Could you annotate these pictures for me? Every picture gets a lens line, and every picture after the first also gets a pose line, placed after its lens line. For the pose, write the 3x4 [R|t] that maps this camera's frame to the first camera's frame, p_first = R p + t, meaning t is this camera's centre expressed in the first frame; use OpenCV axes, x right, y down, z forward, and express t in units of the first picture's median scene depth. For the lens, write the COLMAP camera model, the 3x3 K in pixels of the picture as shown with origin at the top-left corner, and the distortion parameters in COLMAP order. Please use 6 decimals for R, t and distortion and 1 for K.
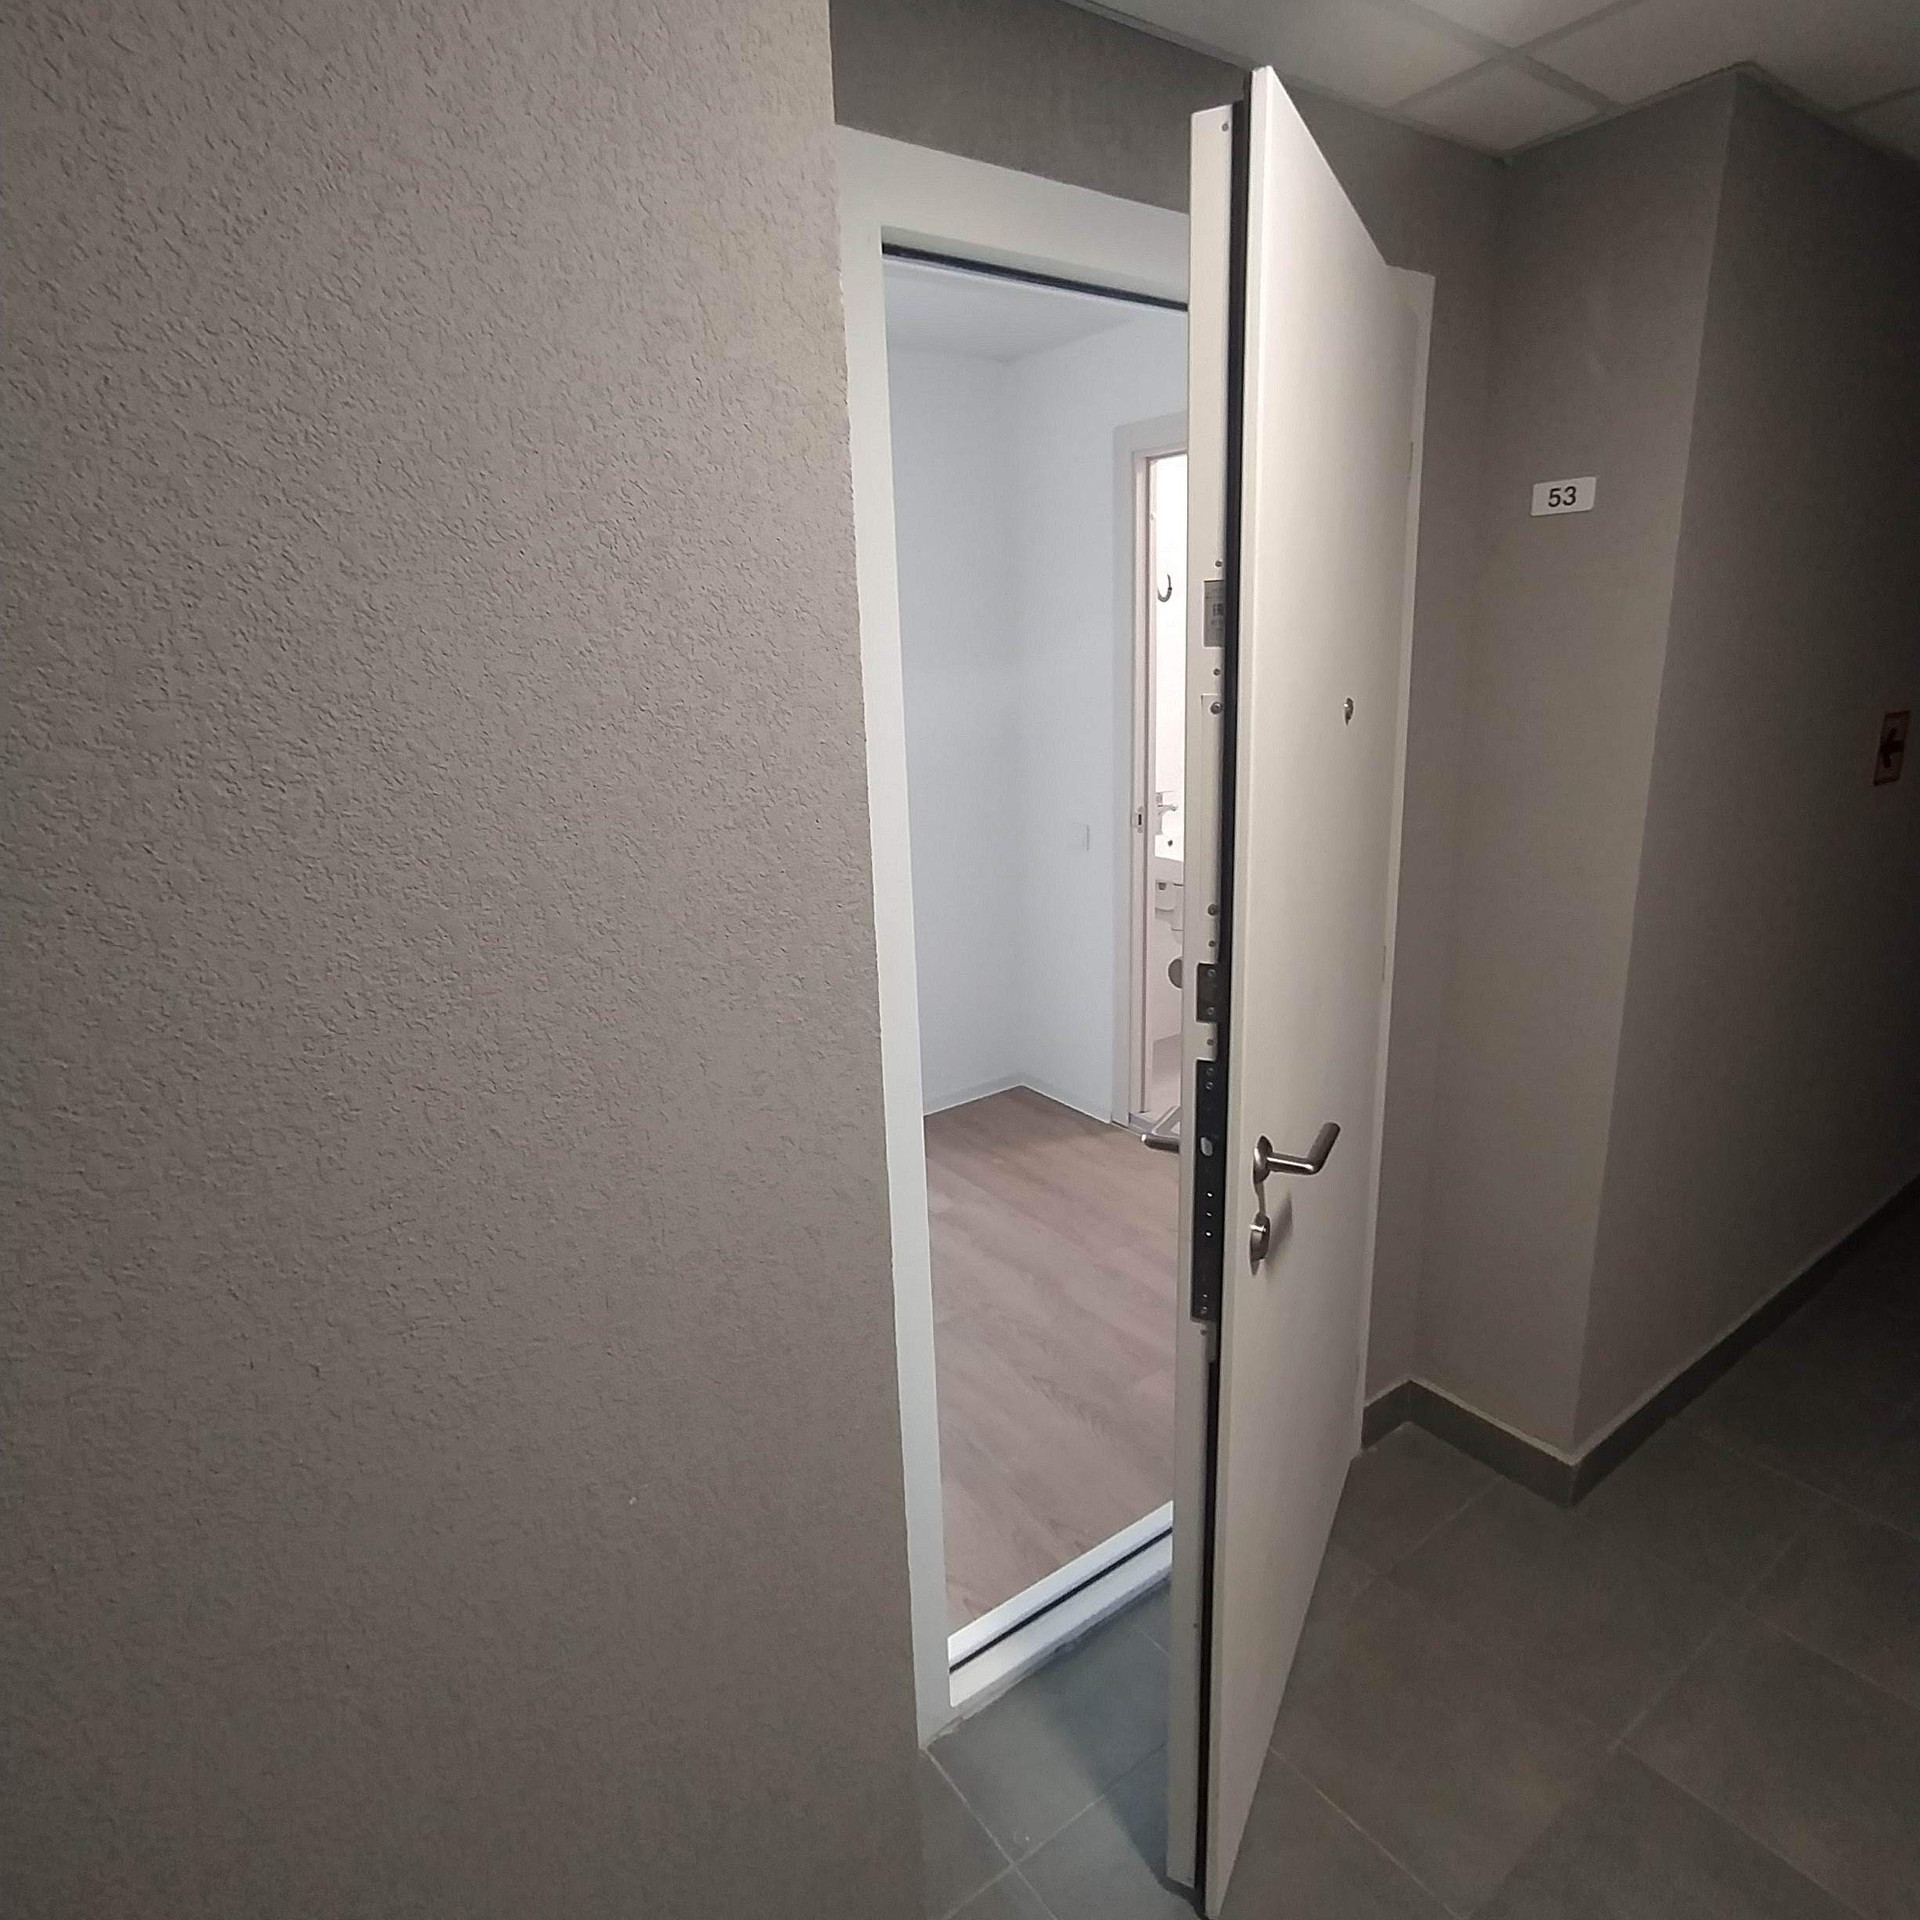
lens RADIAL K [[1163.3, 0, 968.9], [0, 1163.3, 972.8], [0, 0, 1]] dist [-0.021891, 0.019416]
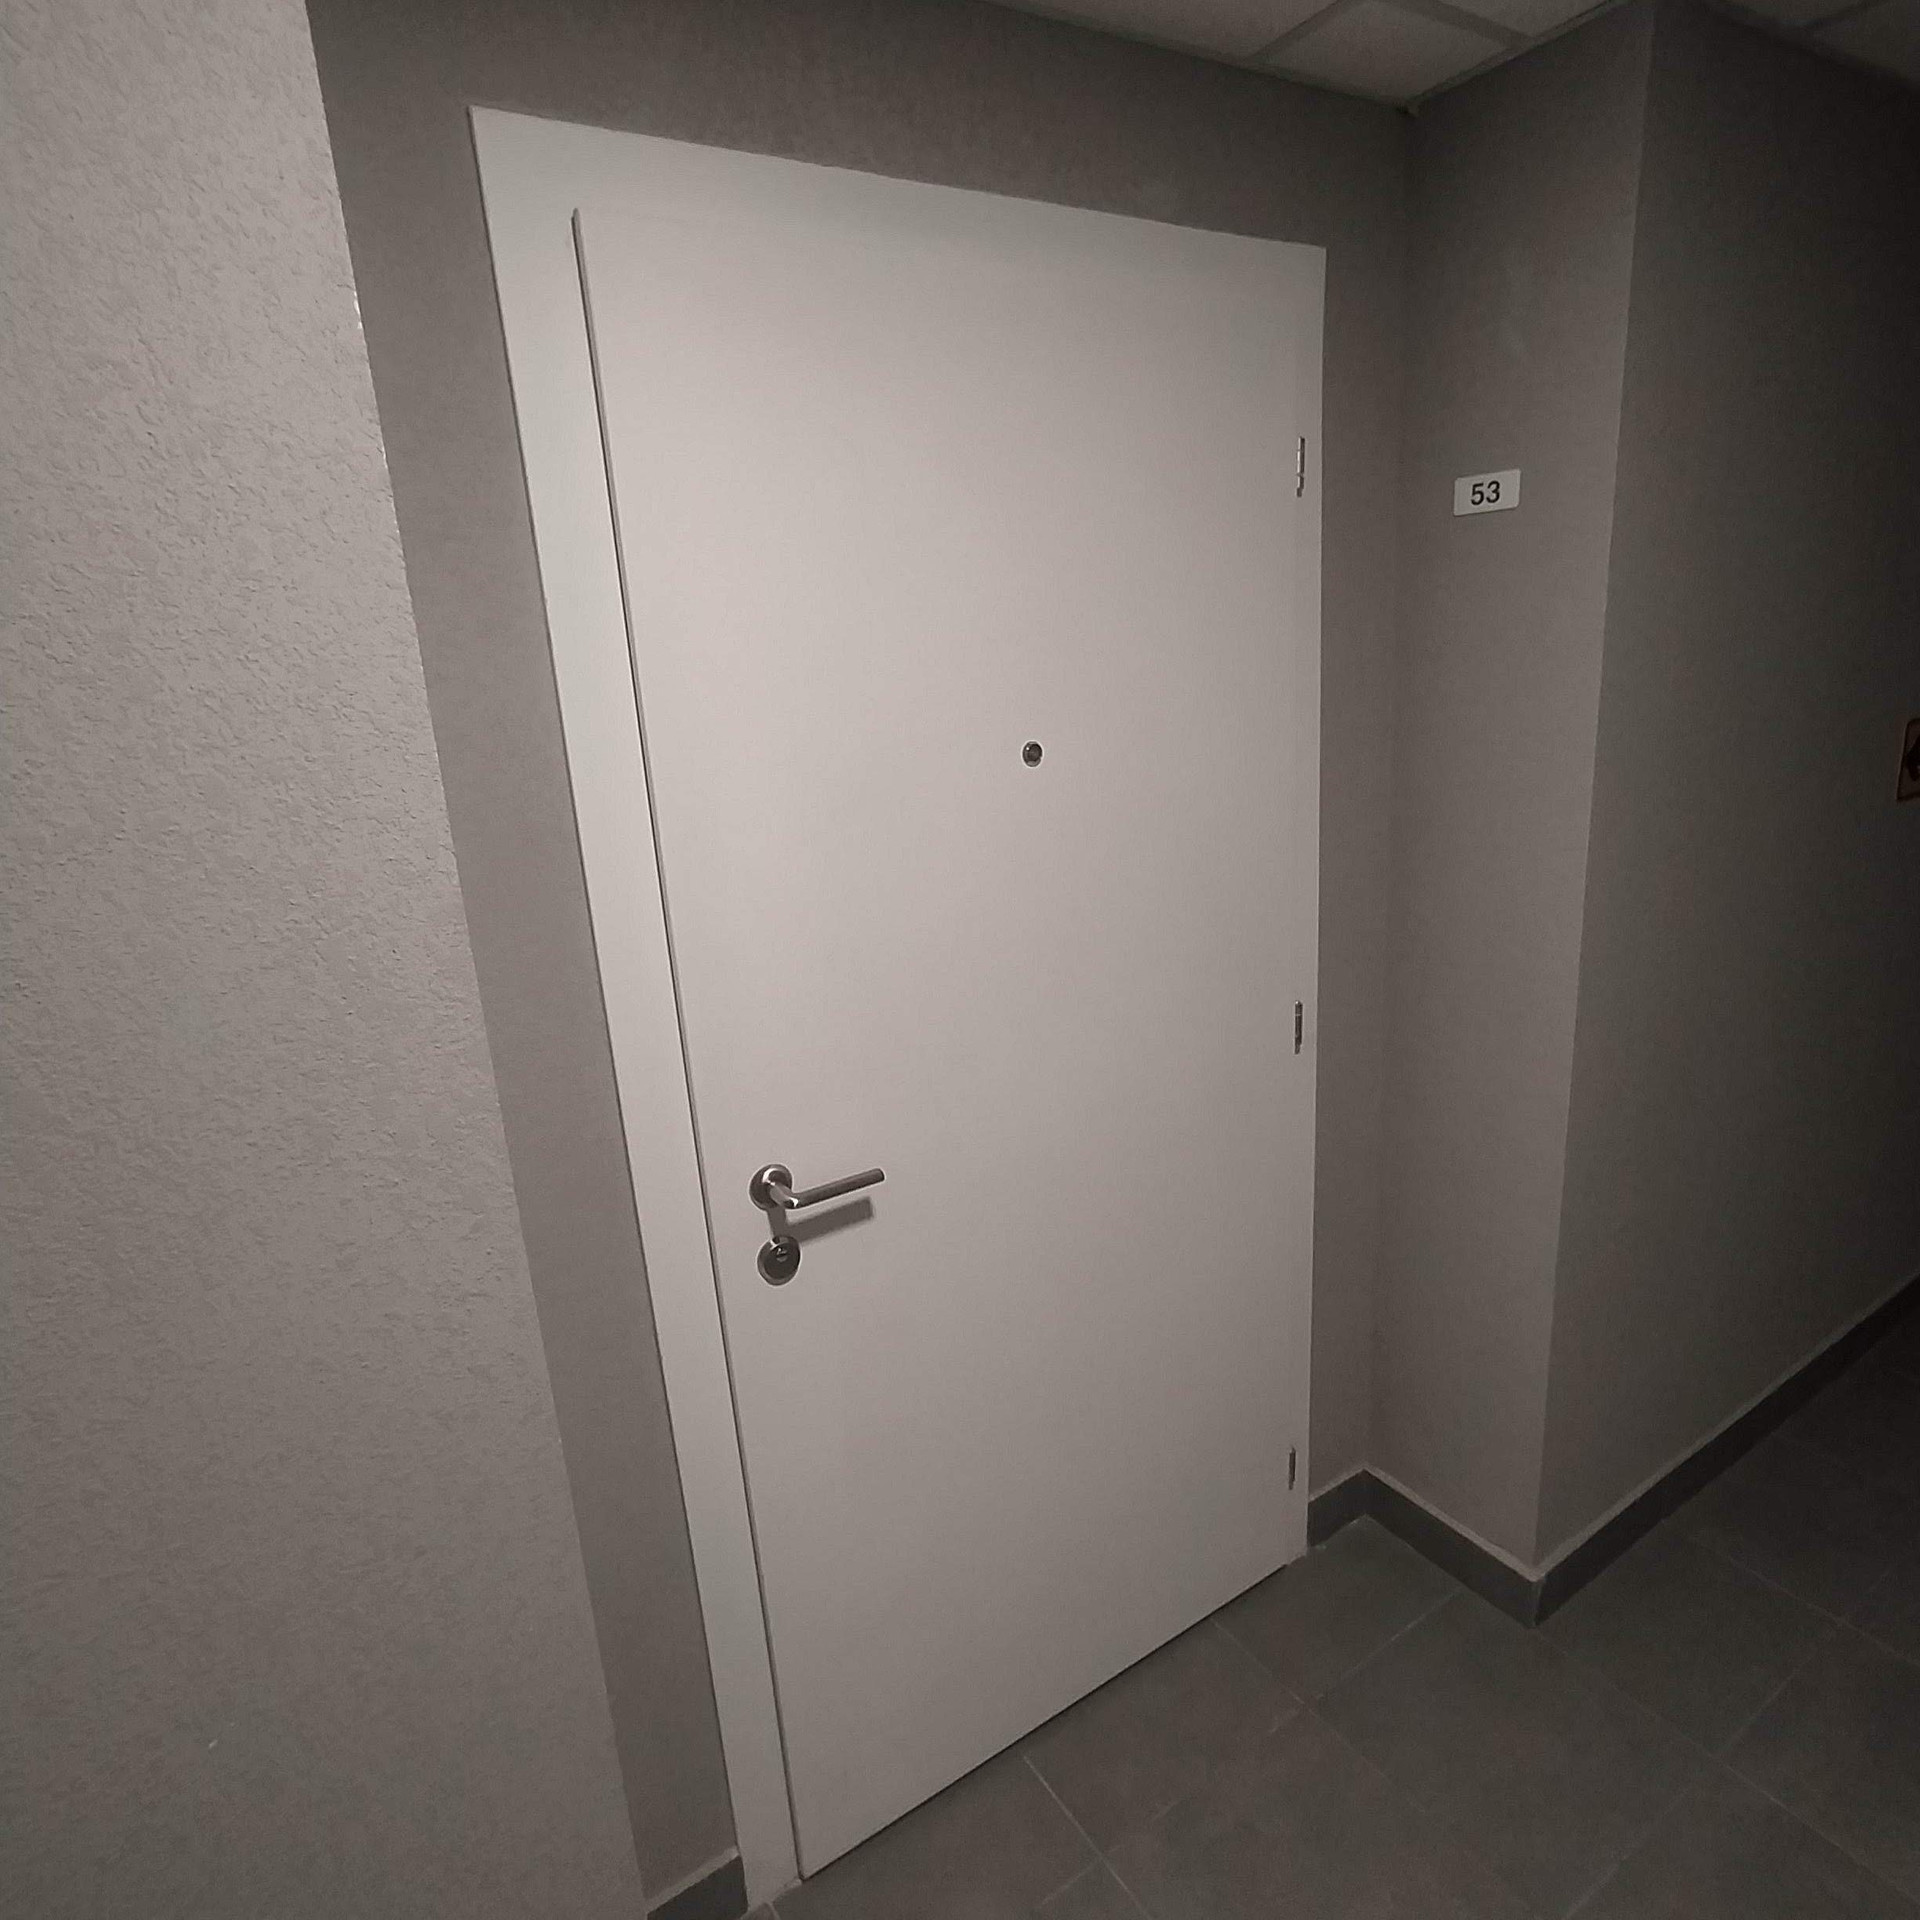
lens RADIAL K [[1163.3, 0, 970.2], [0, 1163.3, 971.5], [0, 0, 1]] dist [-0.021891, 0.019416]
pose [[0.997700, -0.011423, -0.066813, 0.343686], [0.011841, 0.999913, 0.005859, -0.116910], [0.066741, -0.006637, 0.997748, 0.196347]]
